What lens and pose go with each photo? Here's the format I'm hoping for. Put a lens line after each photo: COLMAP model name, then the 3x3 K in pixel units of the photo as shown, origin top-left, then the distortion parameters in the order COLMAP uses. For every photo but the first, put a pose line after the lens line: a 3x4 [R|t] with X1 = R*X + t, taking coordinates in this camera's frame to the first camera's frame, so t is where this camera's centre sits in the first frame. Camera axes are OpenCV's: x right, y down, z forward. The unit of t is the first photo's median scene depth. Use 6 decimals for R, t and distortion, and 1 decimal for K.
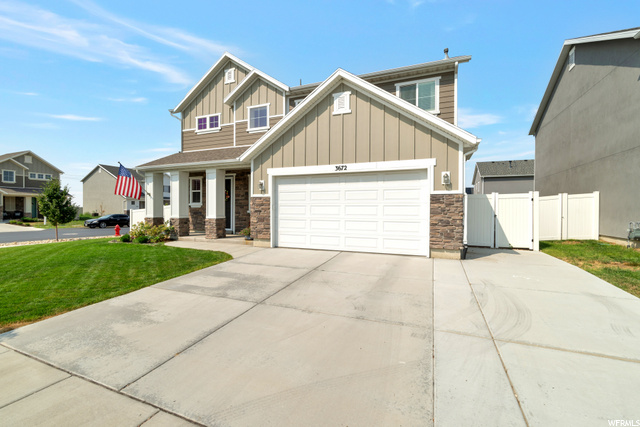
lens RADIAL K [[275.9, 0, 324.3], [0, 275.9, 211.9], [0, 0, 1]] dist [-0.003654, 0.000087]
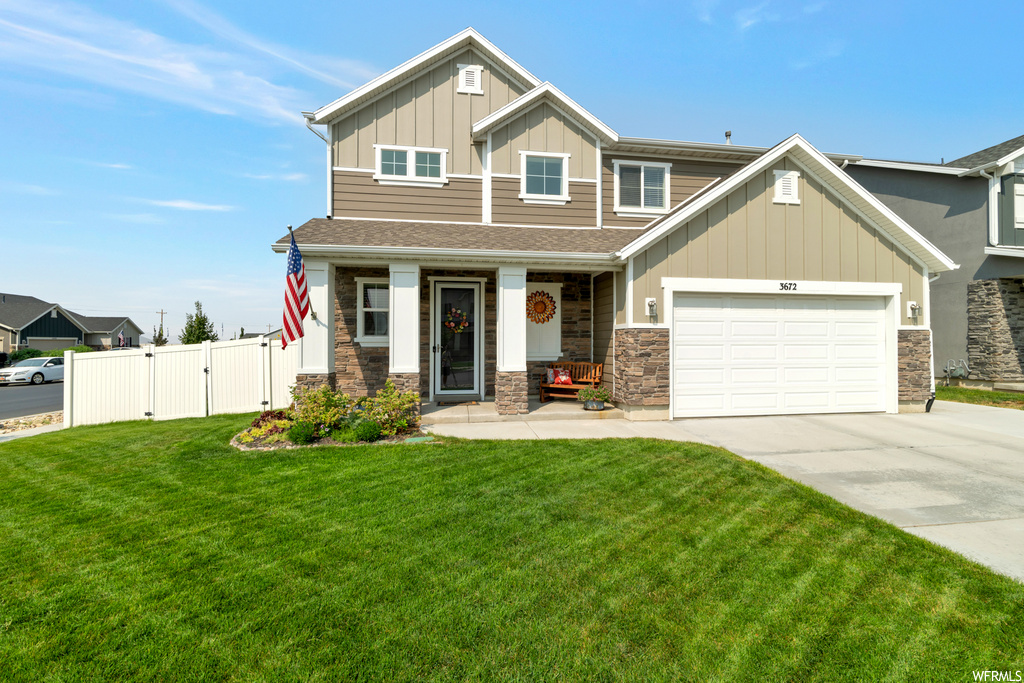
lens RADIAL K [[441.5, 0, 513.3], [0, 441.5, 341.0], [0, 0, 1]] dist [-0.003654, 0.000087]
pose [[0.859450, 0.000974, 0.511218, -0.785241], [0.008501, 0.999833, -0.016197, -0.015201], [-0.511148, 0.018266, 0.859298, 0.340521]]
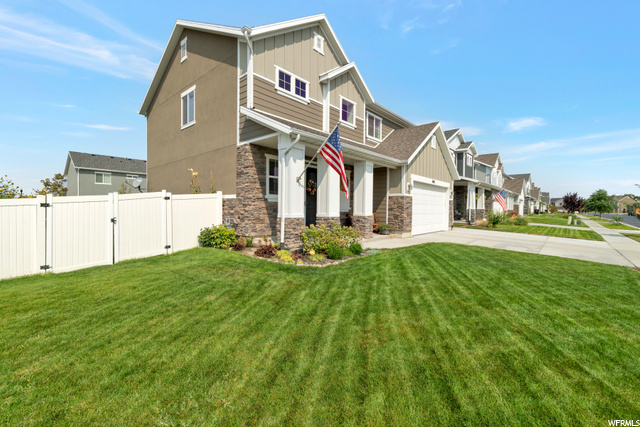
lens RADIAL K [[275.9, 0, 322.4], [0, 275.9, 212.3], [0, 0, 1]] dist [-0.003654, 0.000087]
pose [[0.334789, -0.011951, 0.942217, -1.297953], [0.001164, 0.999924, 0.012269, 0.000845], [-0.942292, -0.003011, 0.334777, 0.825068]]
